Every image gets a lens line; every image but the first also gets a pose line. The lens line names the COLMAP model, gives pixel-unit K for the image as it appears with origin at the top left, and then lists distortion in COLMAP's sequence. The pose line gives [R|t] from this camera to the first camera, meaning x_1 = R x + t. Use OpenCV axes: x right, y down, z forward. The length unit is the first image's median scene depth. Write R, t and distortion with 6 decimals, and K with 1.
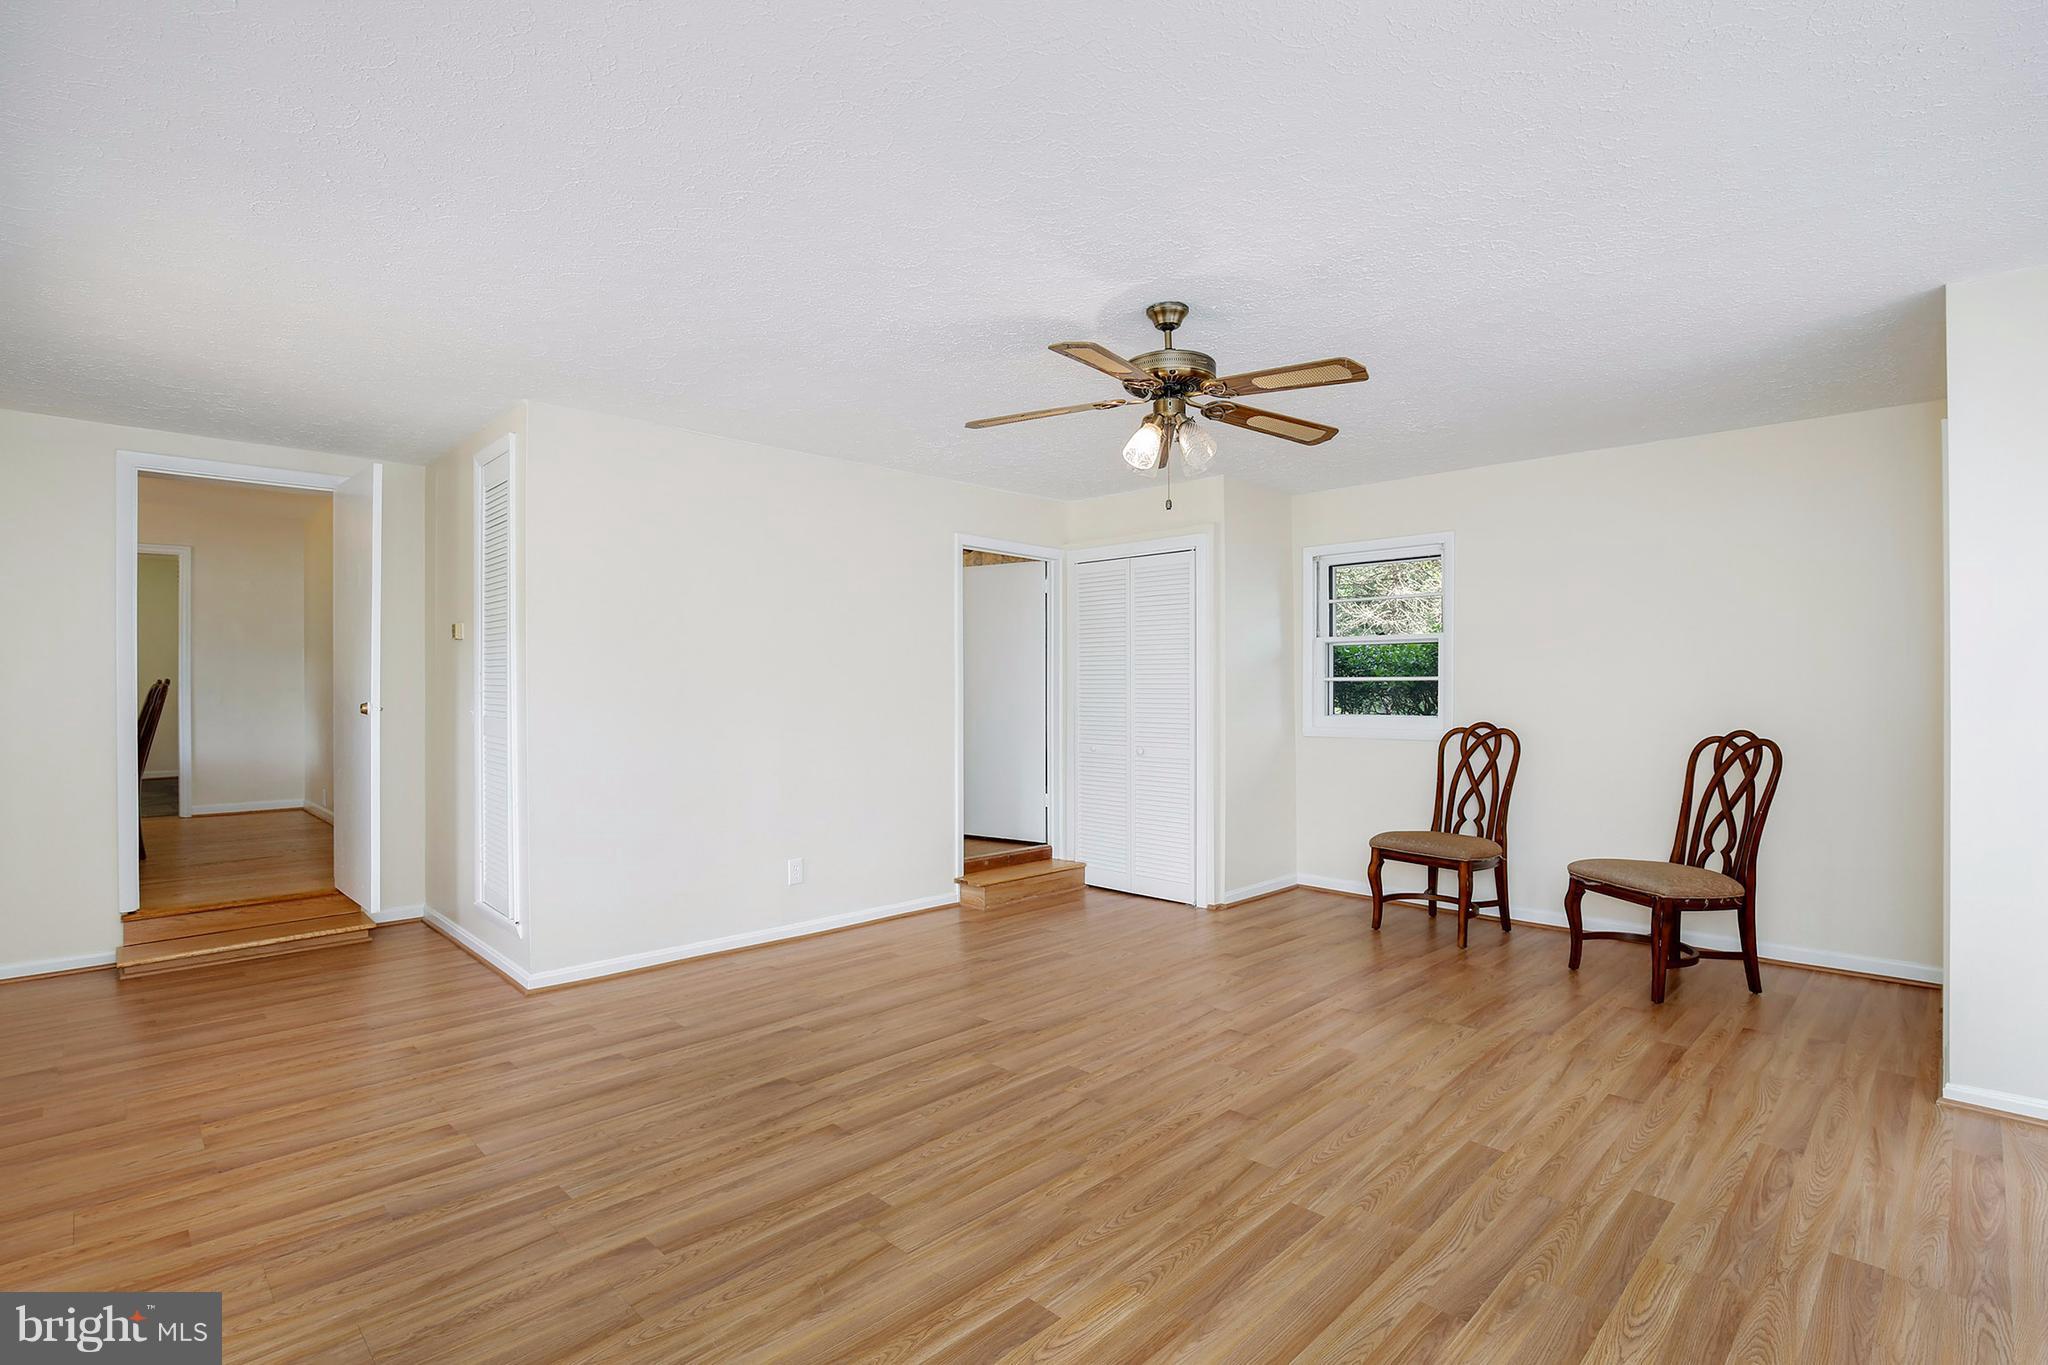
lens RADIAL K [[971.2, 0, 1023.8], [0, 971.2, 681.1], [0, 0, 1]] dist [-0.001703, -0.000046]
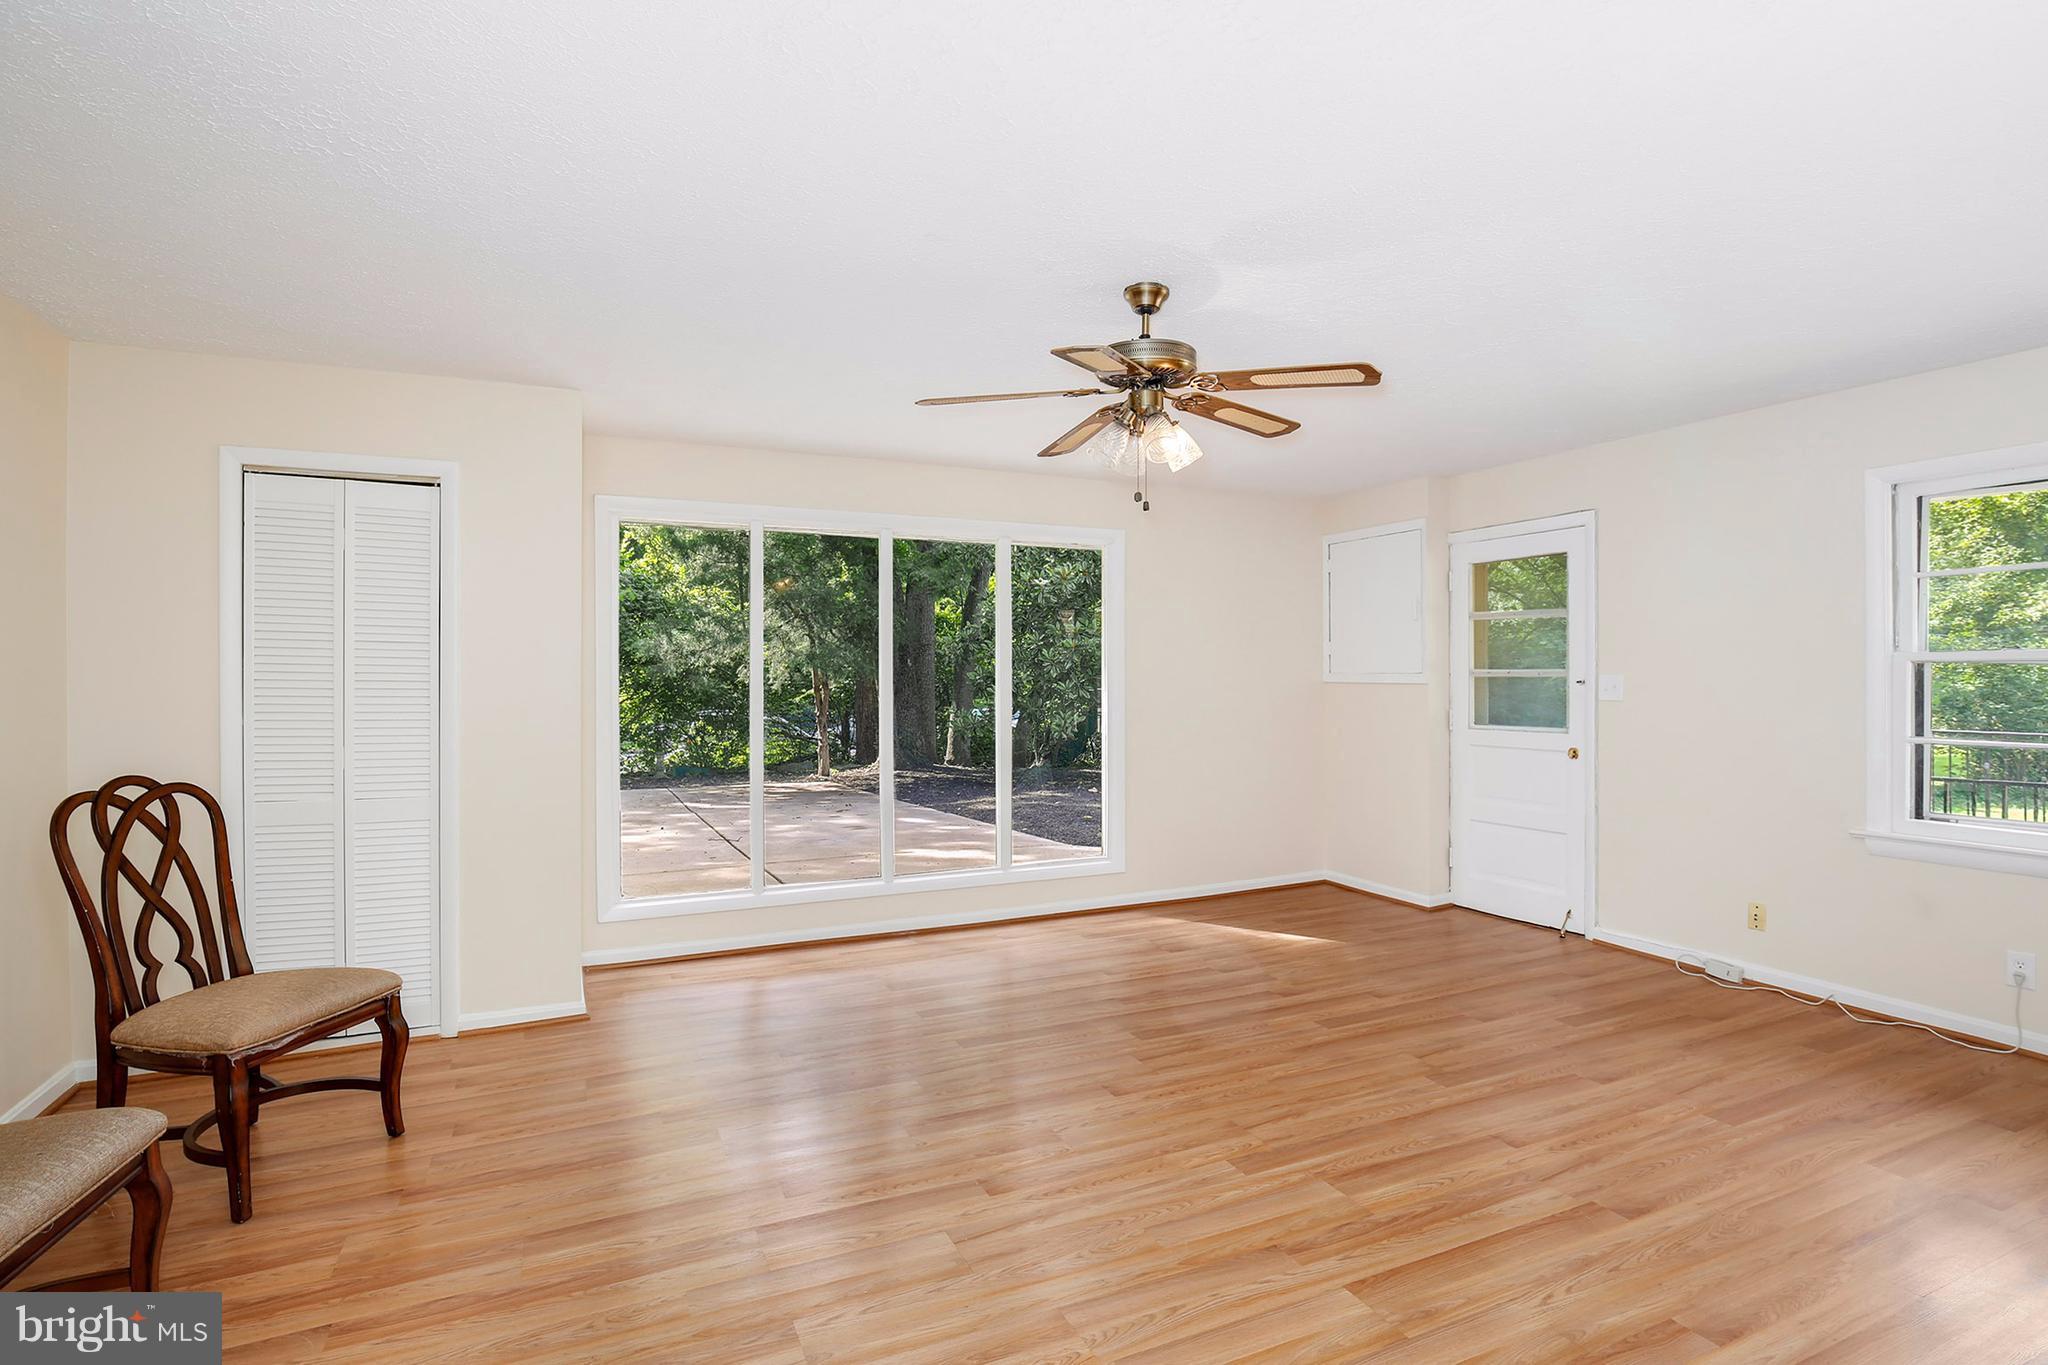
lens RADIAL K [[971.2, 0, 1028.6], [0, 971.2, 686.4], [0, 0, 1]] dist [-0.001703, -0.000046]
pose [[-0.935454, -0.000966, 0.353447, -0.079437], [0.000009, 0.999996, 0.002758, -0.018260], [-0.353448, 0.002583, -0.935450, 2.062917]]
